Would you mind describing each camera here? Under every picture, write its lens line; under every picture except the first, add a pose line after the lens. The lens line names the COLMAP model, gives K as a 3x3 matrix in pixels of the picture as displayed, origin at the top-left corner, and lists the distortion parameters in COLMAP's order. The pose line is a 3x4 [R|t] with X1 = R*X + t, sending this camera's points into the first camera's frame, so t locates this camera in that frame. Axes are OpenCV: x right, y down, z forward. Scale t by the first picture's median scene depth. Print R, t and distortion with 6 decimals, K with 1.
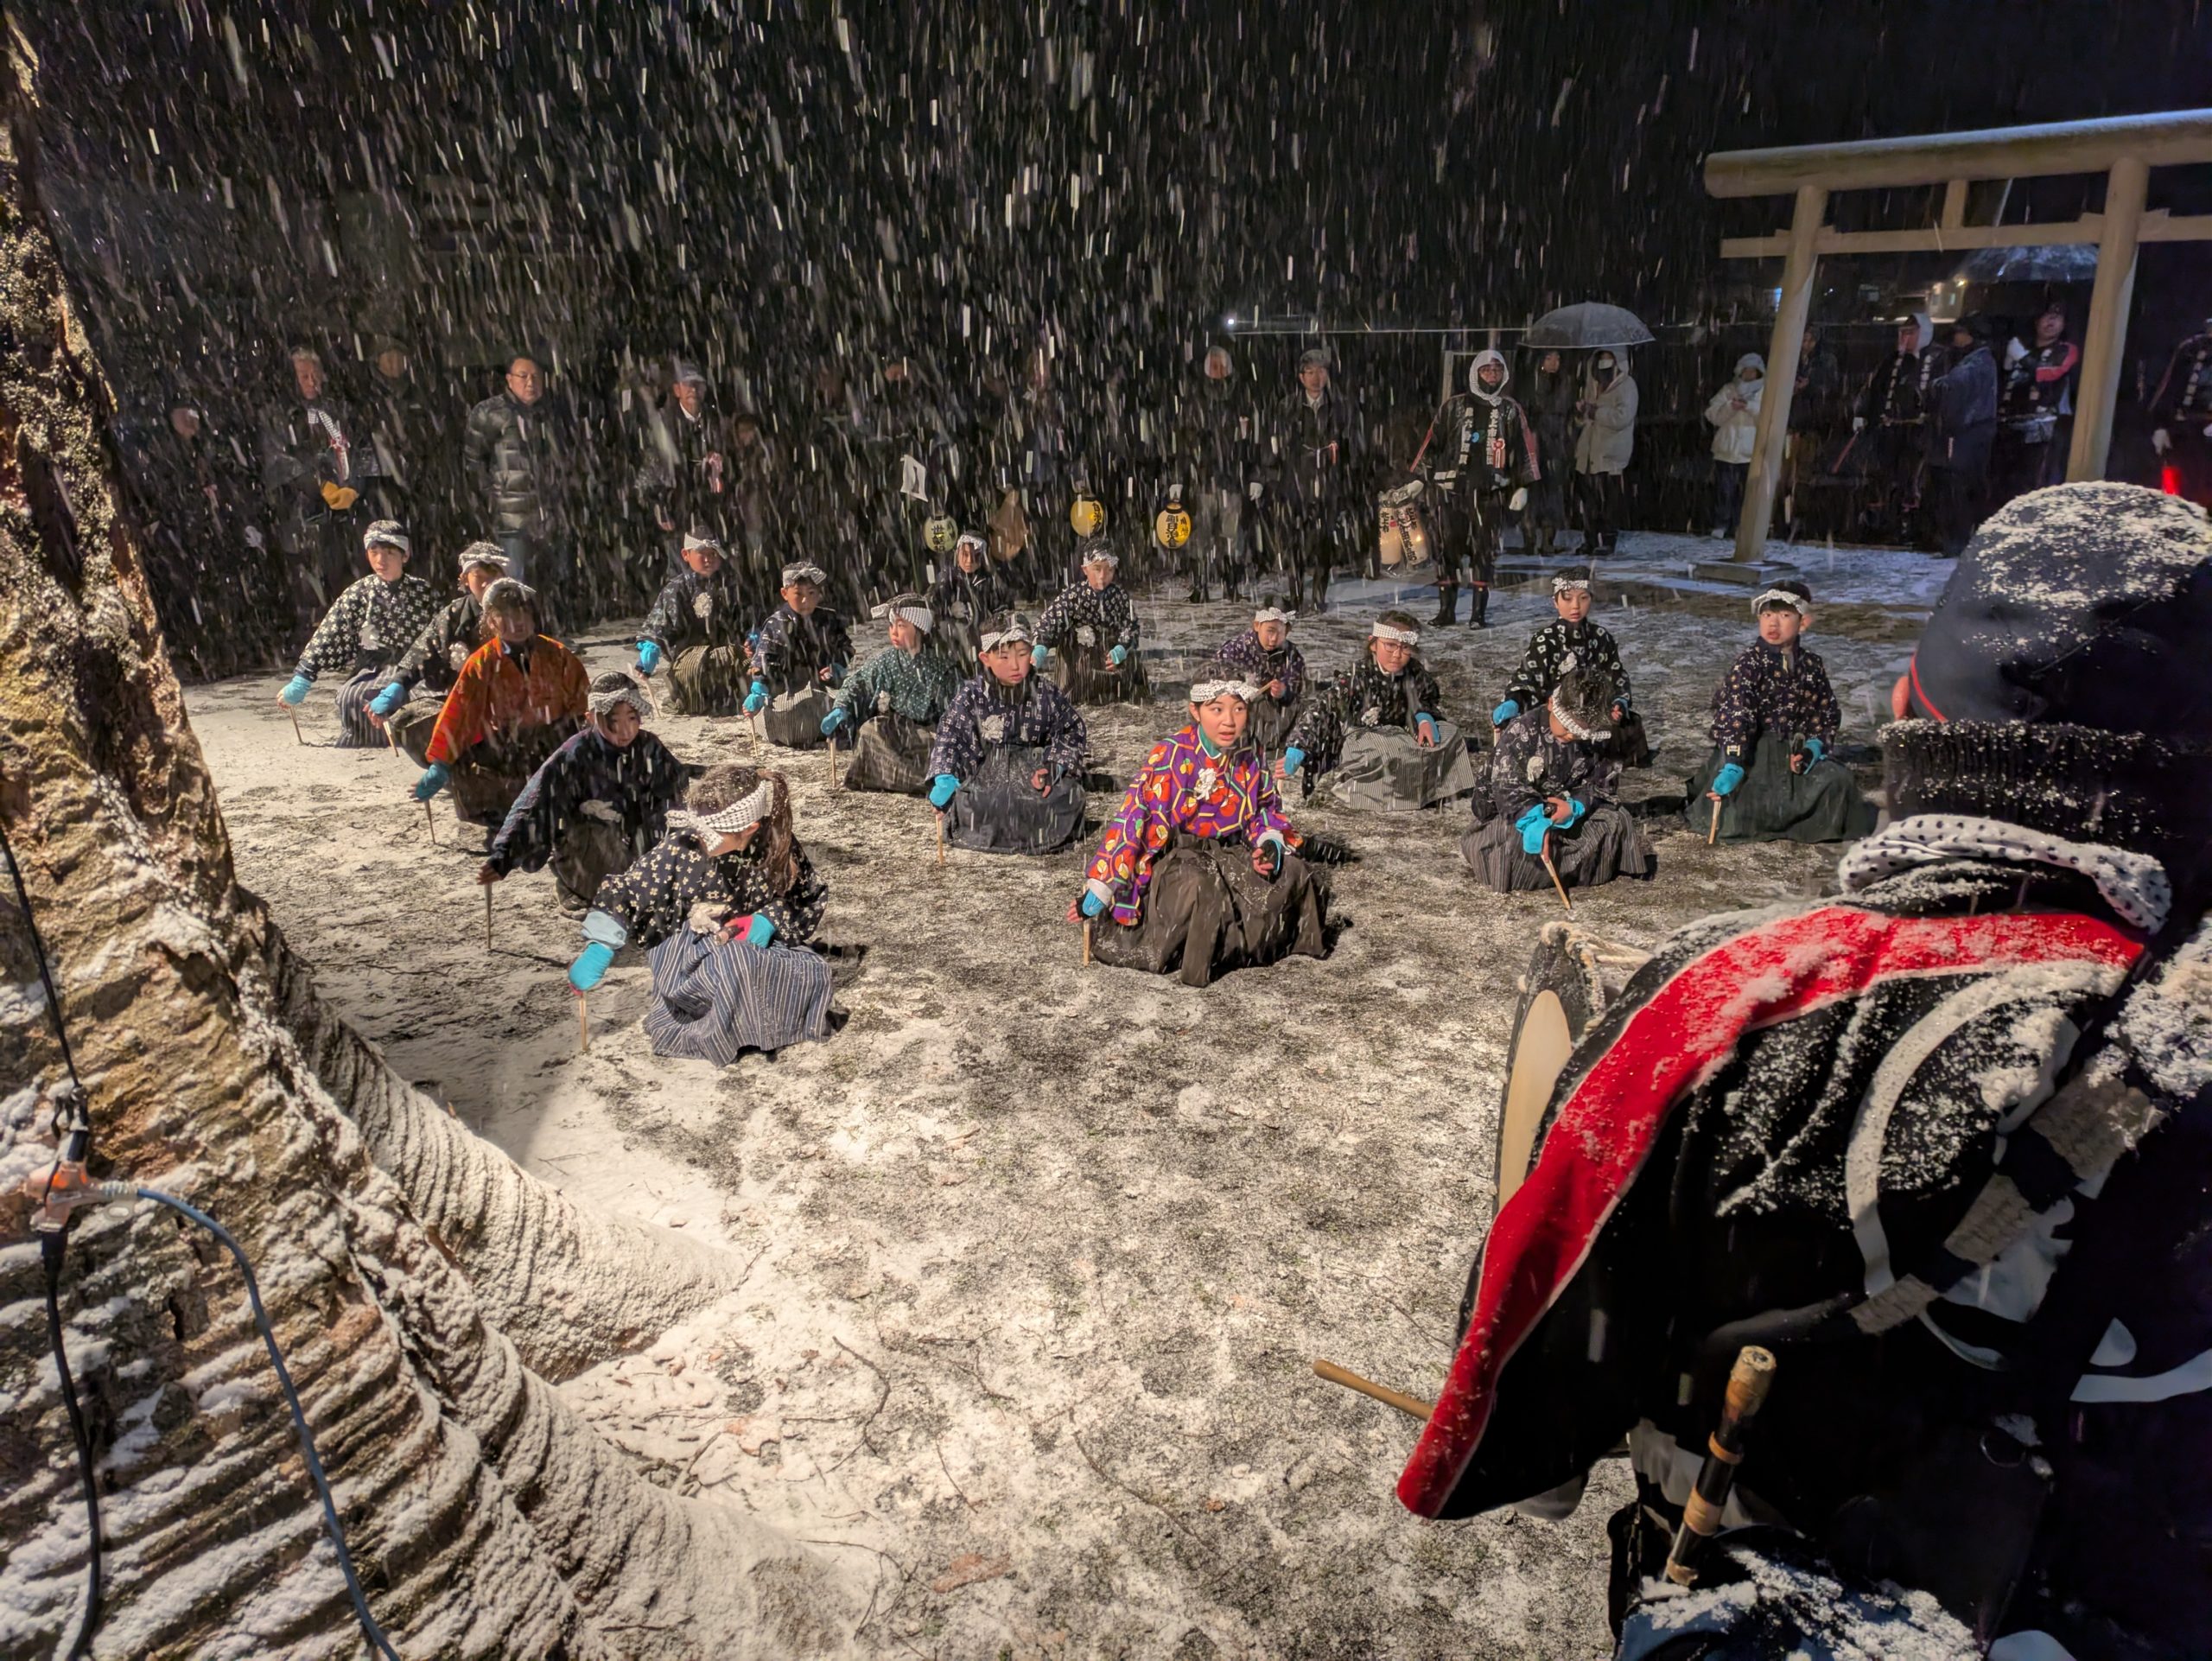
lens RADIAL K [[1646.4, 0, 1097.1], [0, 1646.4, 852.1], [0, 0, 1]] dist [0.086683, -0.042006]
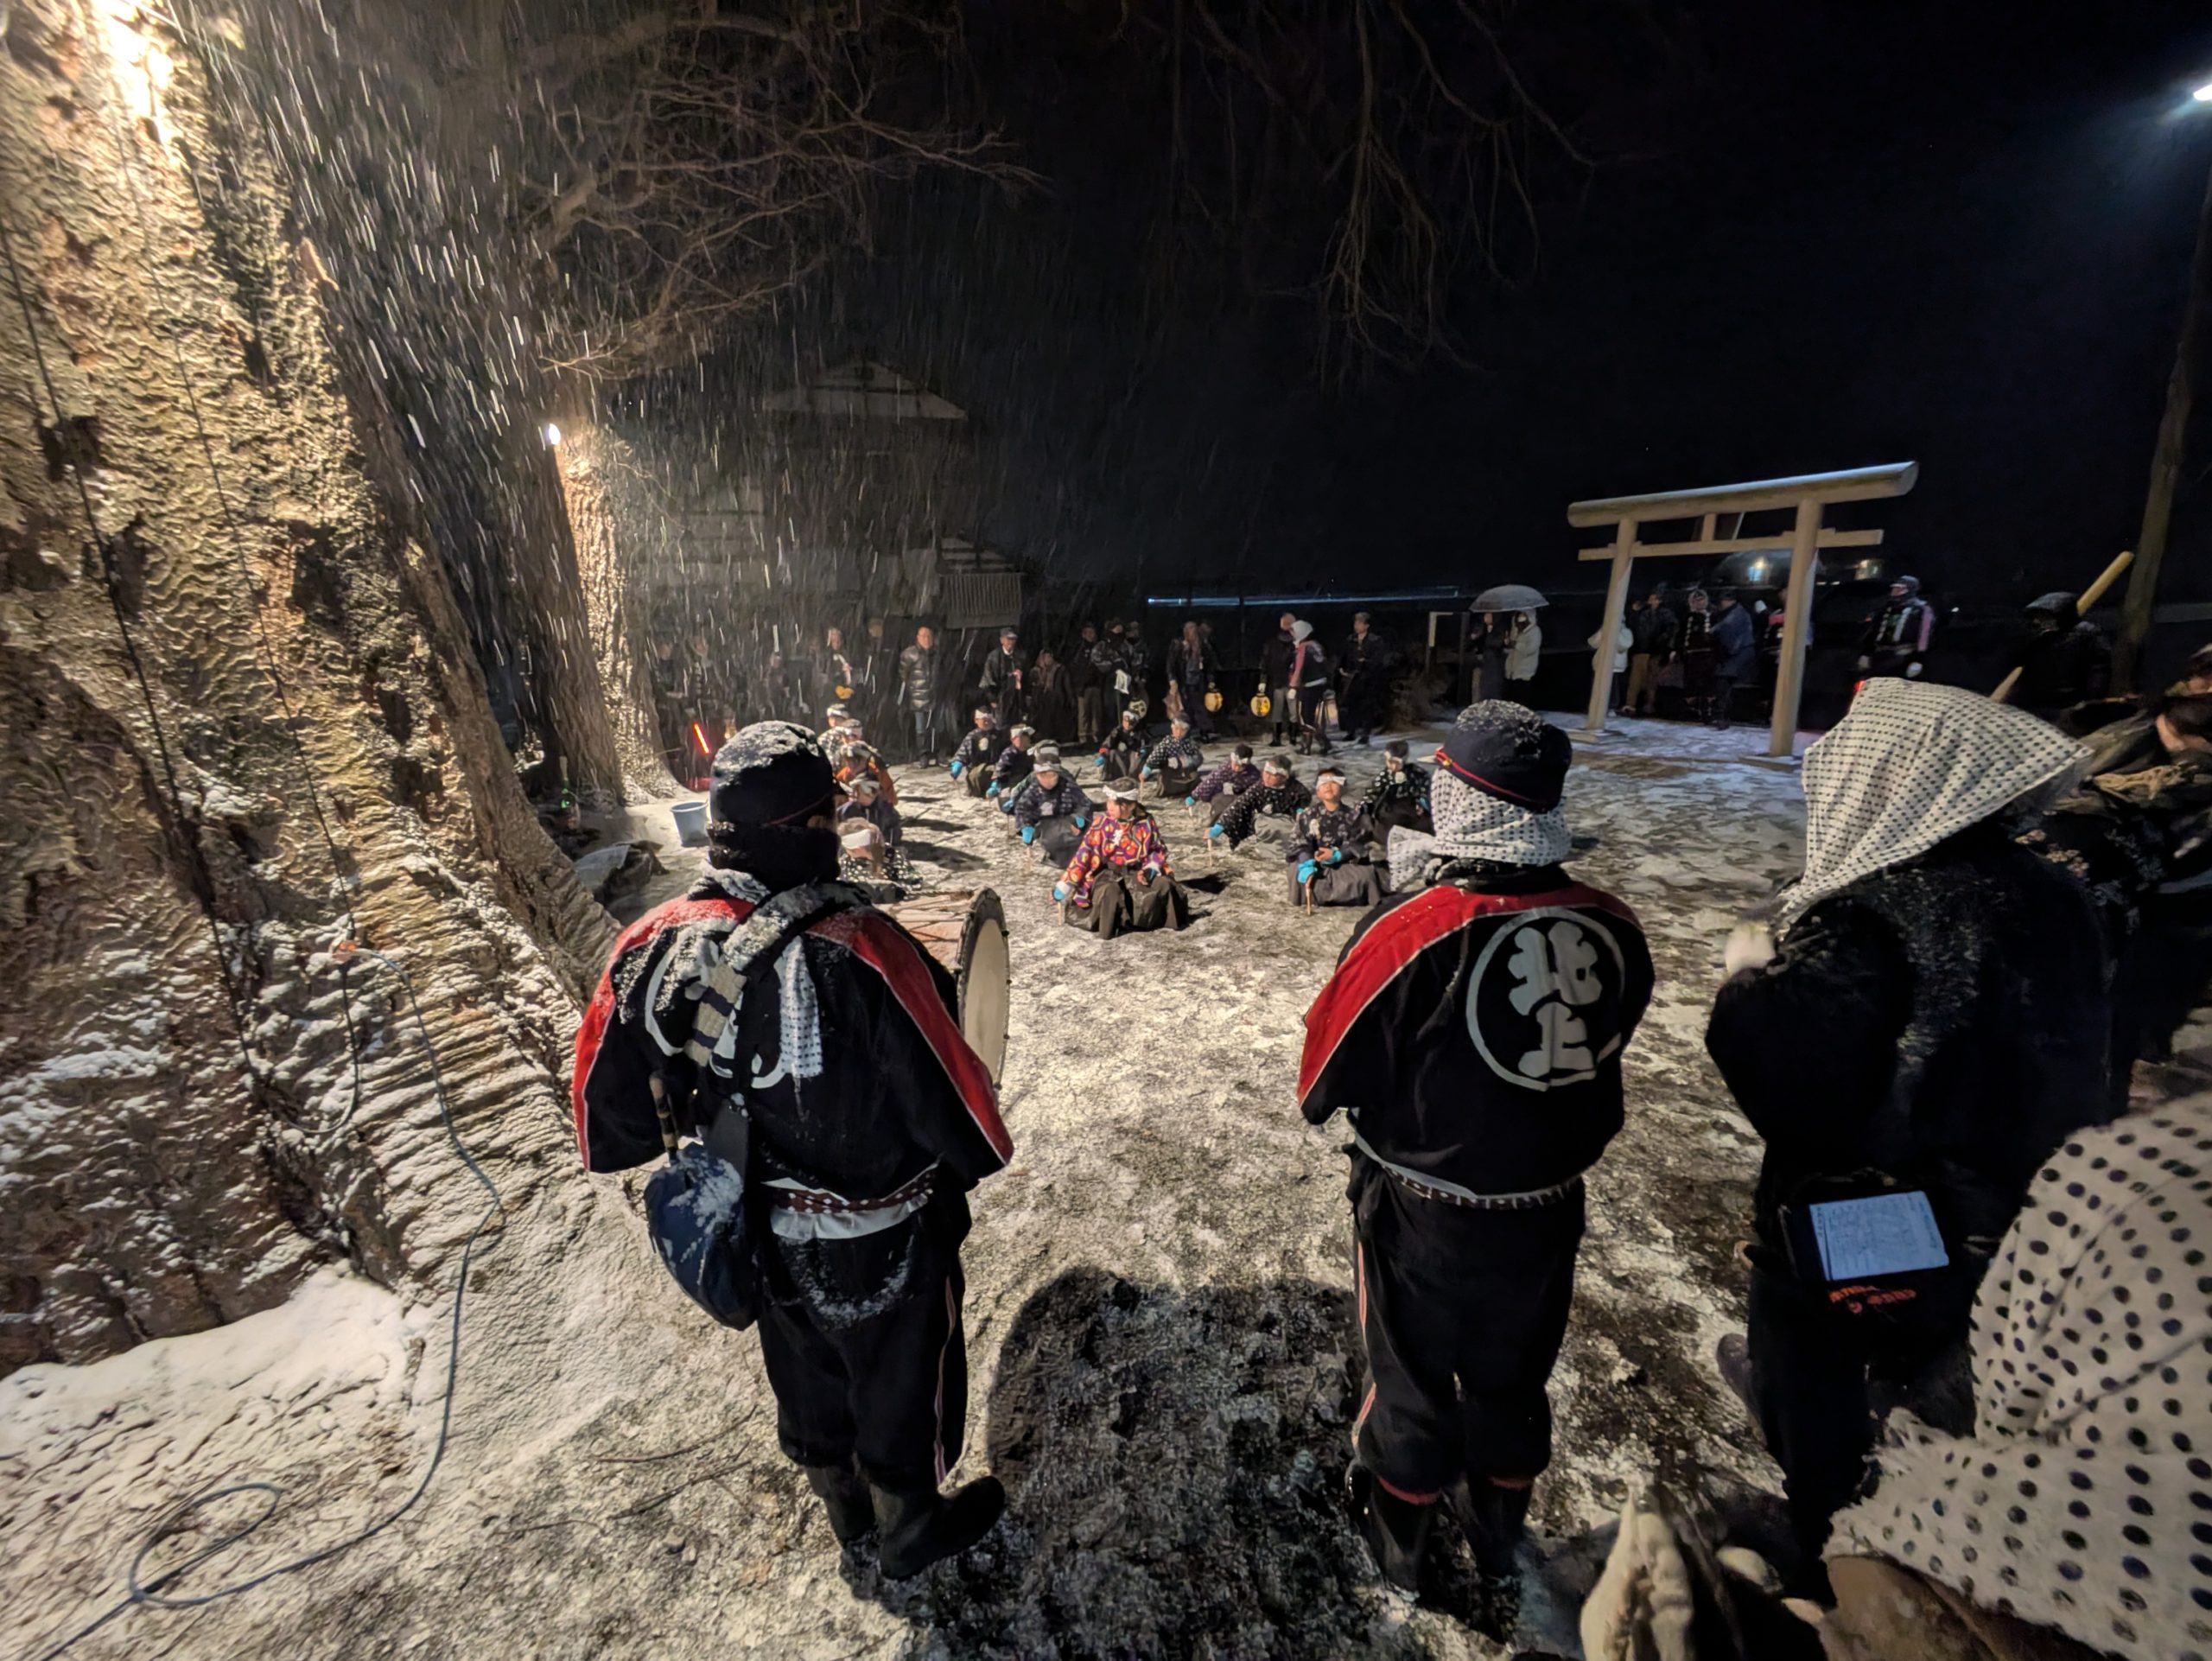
lens RADIAL K [[892.7, 0, 1106.6], [0, 892.7, 829.8], [0, 0, 1]] dist [0.021257, 0.000332]
pose [[0.966918, 0.041566, -0.251678, 0.907591], [-0.054703, 0.997469, -0.045426, -0.002159], [0.249153, 0.057691, 0.966744, -0.147221]]
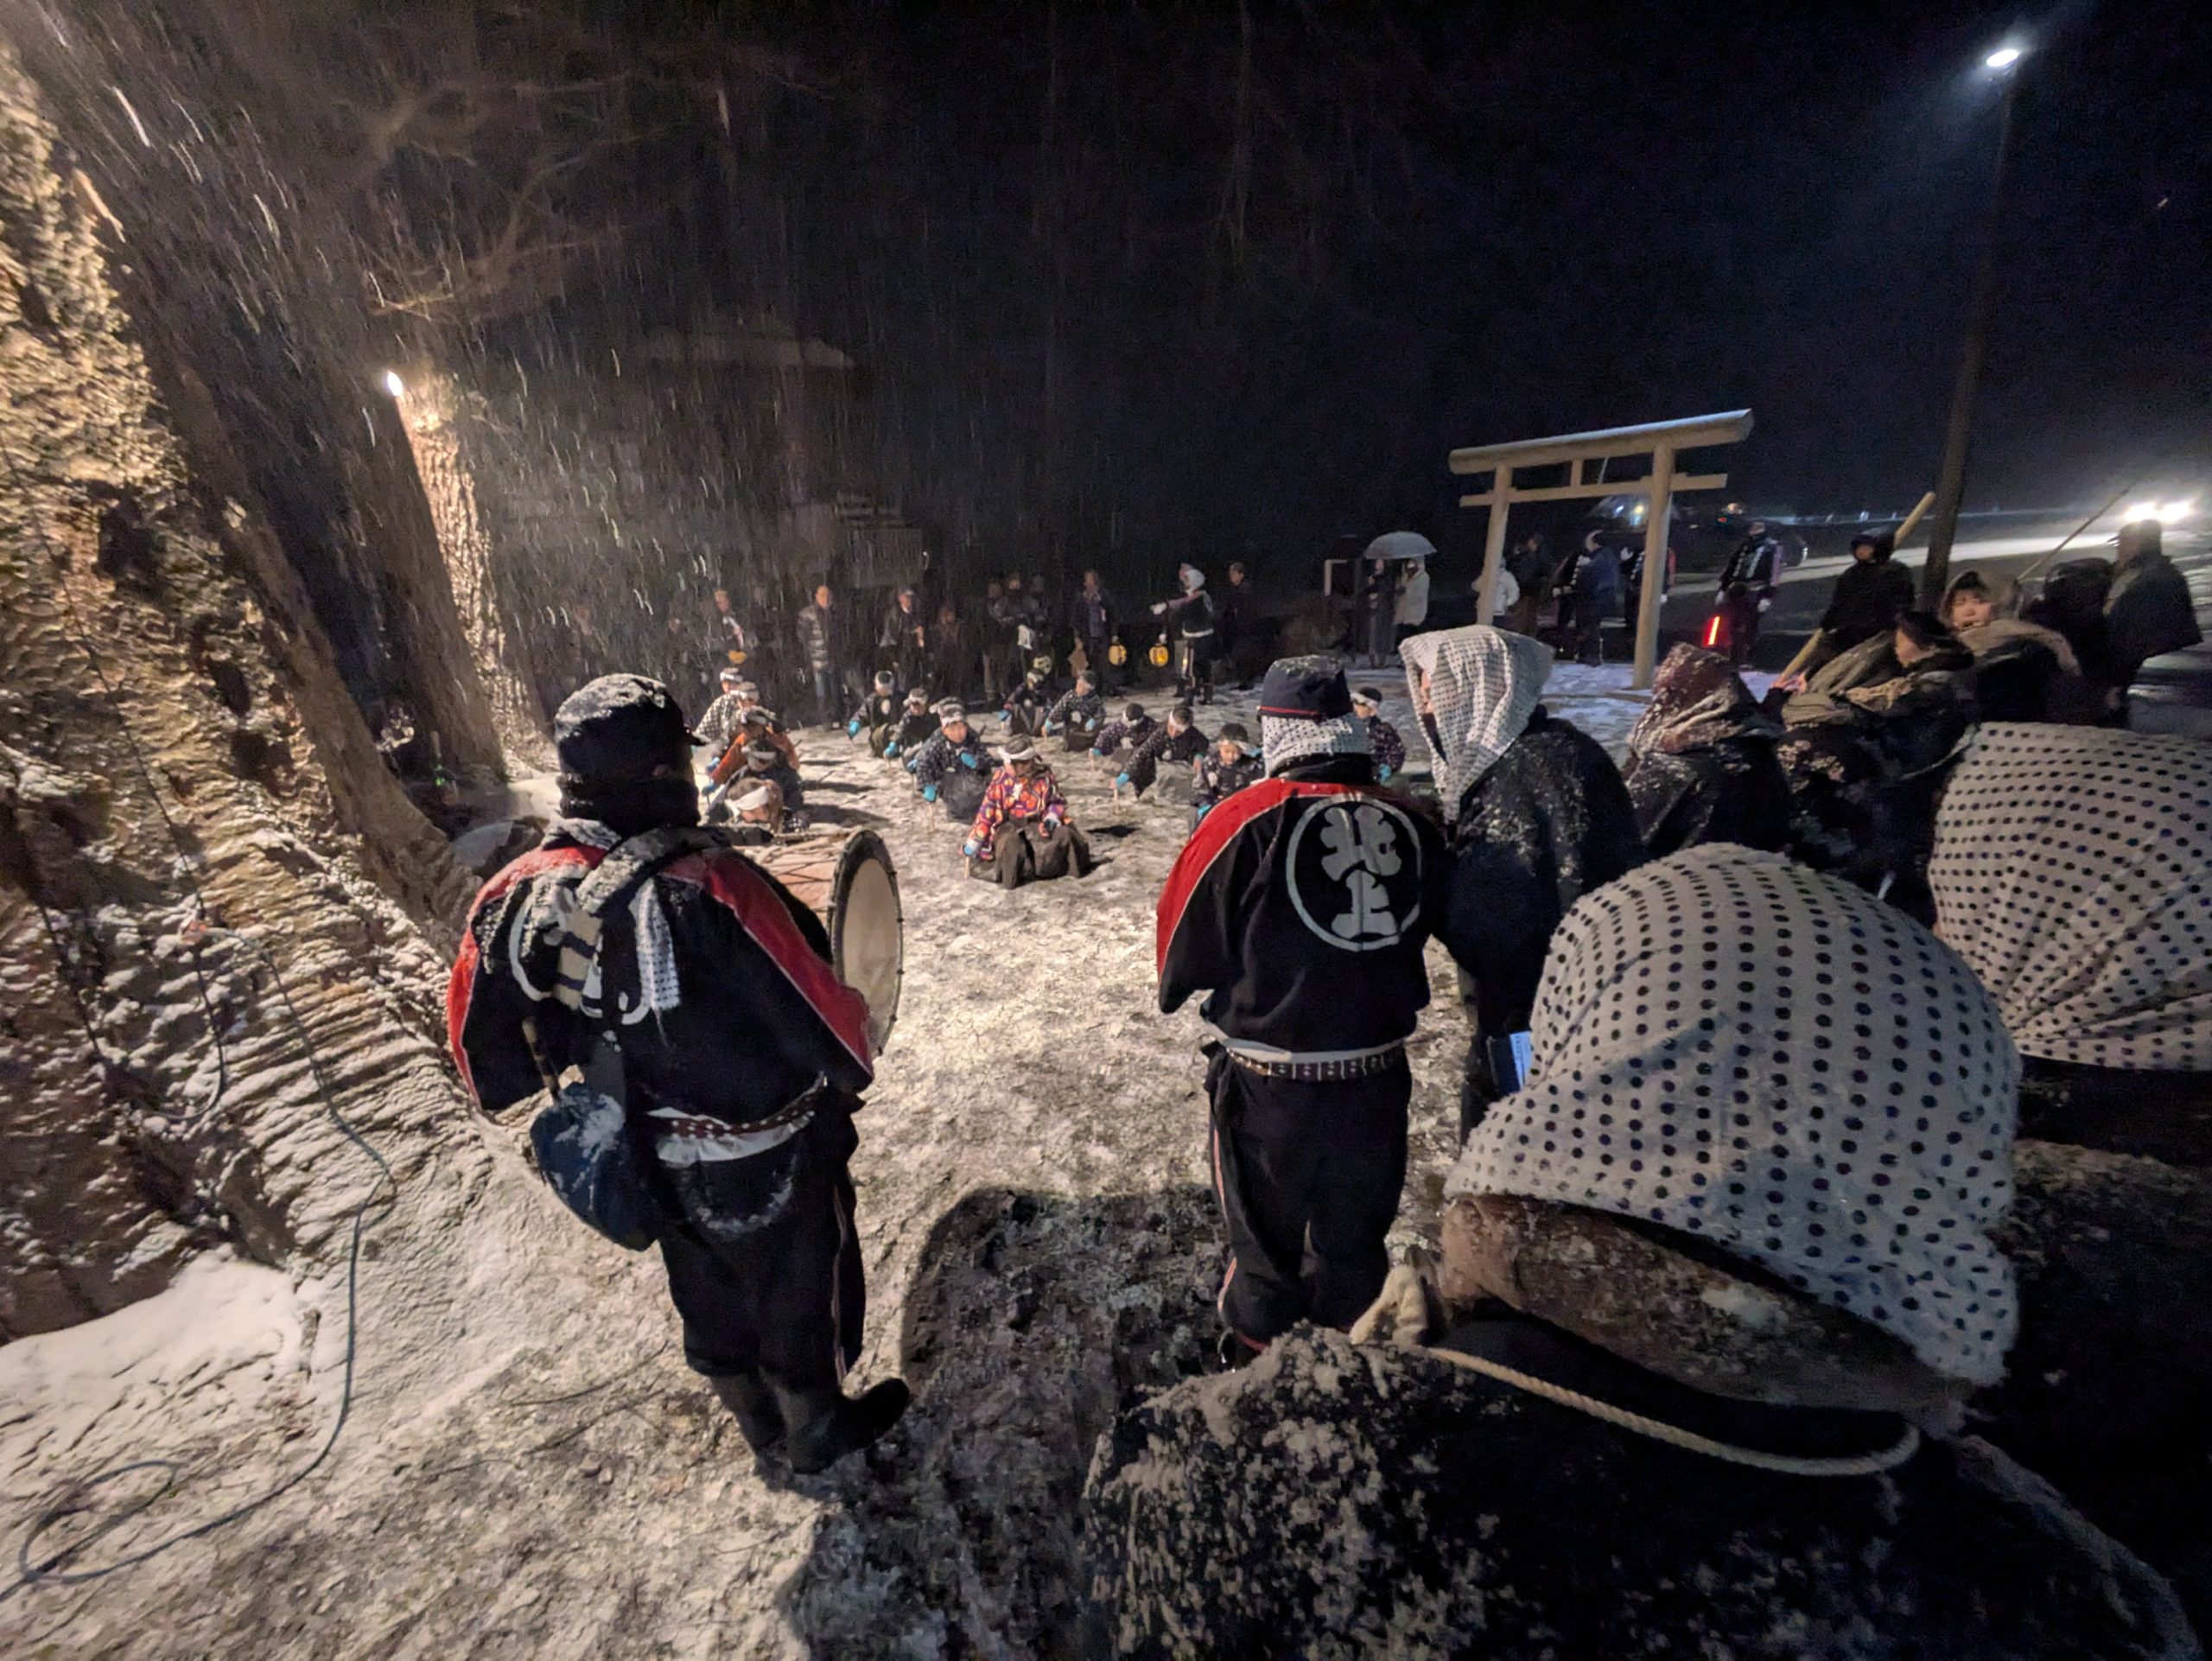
lens RADIAL K [[890.7, 0, 1106.0], [0, 890.7, 830.5], [0, 0, 1]] dist [0.026851, -0.003030]
pose [[0.986044, 0.007427, -0.166317, 0.995609], [-0.007727, 0.999969, -0.001157, 0.024853], [0.166304, 0.002426, 0.986072, -0.196537]]
